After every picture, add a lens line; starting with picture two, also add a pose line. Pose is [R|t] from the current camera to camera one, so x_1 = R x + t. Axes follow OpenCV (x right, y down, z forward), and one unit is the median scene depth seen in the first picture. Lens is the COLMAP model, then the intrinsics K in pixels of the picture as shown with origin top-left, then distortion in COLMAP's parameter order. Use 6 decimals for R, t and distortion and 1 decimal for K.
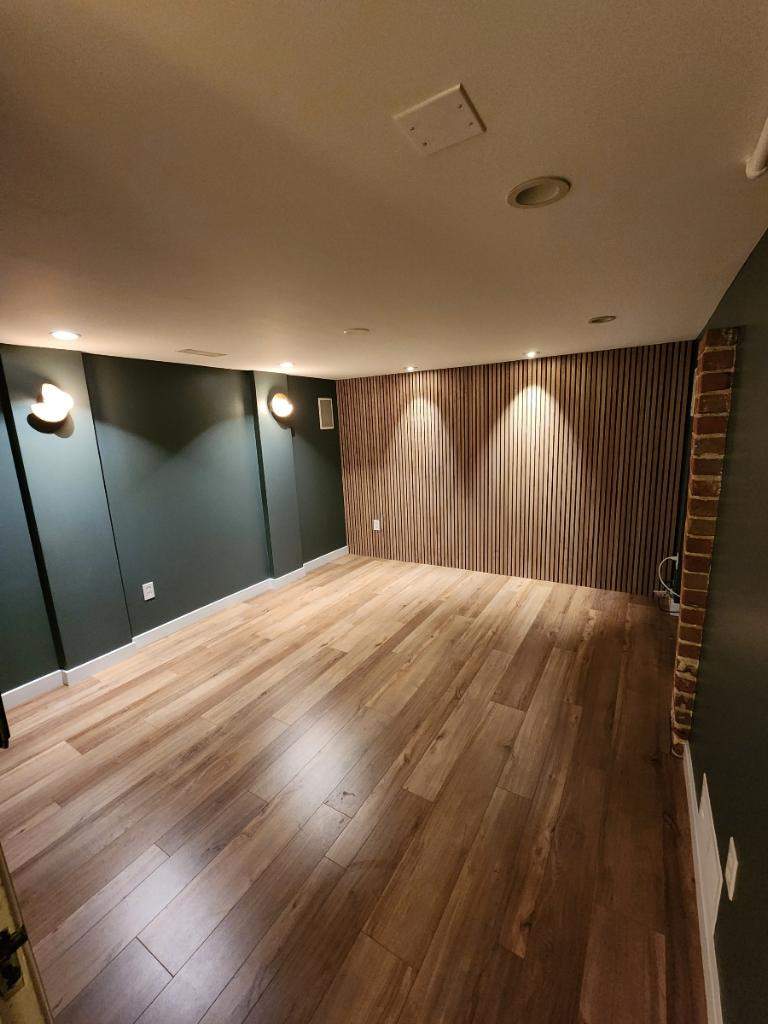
lens RADIAL K [[426.4, 0, 387.0], [0, 426.4, 510.6], [0, 0, 1]] dist [-0.000808, 0.000214]
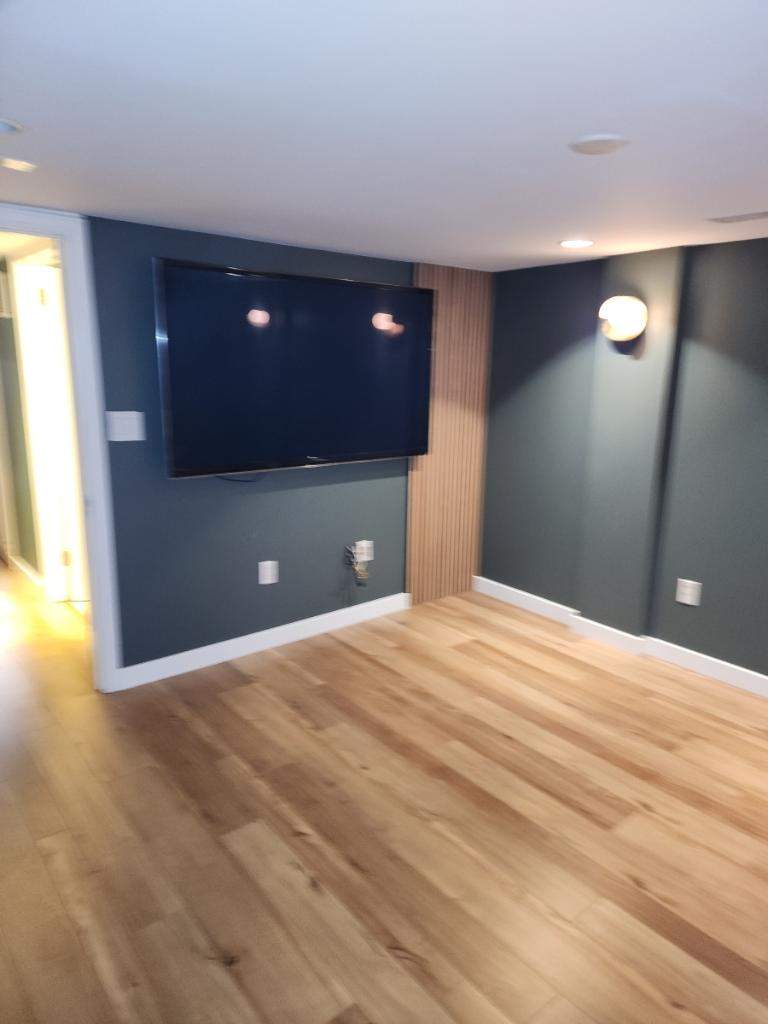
lens RADIAL K [[659.9, 0, 384.0], [0, 659.9, 512.0], [0, 0, 1]] dist [0.044762, -0.040580]
pose [[-0.329964, 0.242847, -0.912222, 0.554268], [-0.196640, 0.927463, 0.318032, -0.177444], [0.923286, 0.284319, -0.258276, 0.806483]]
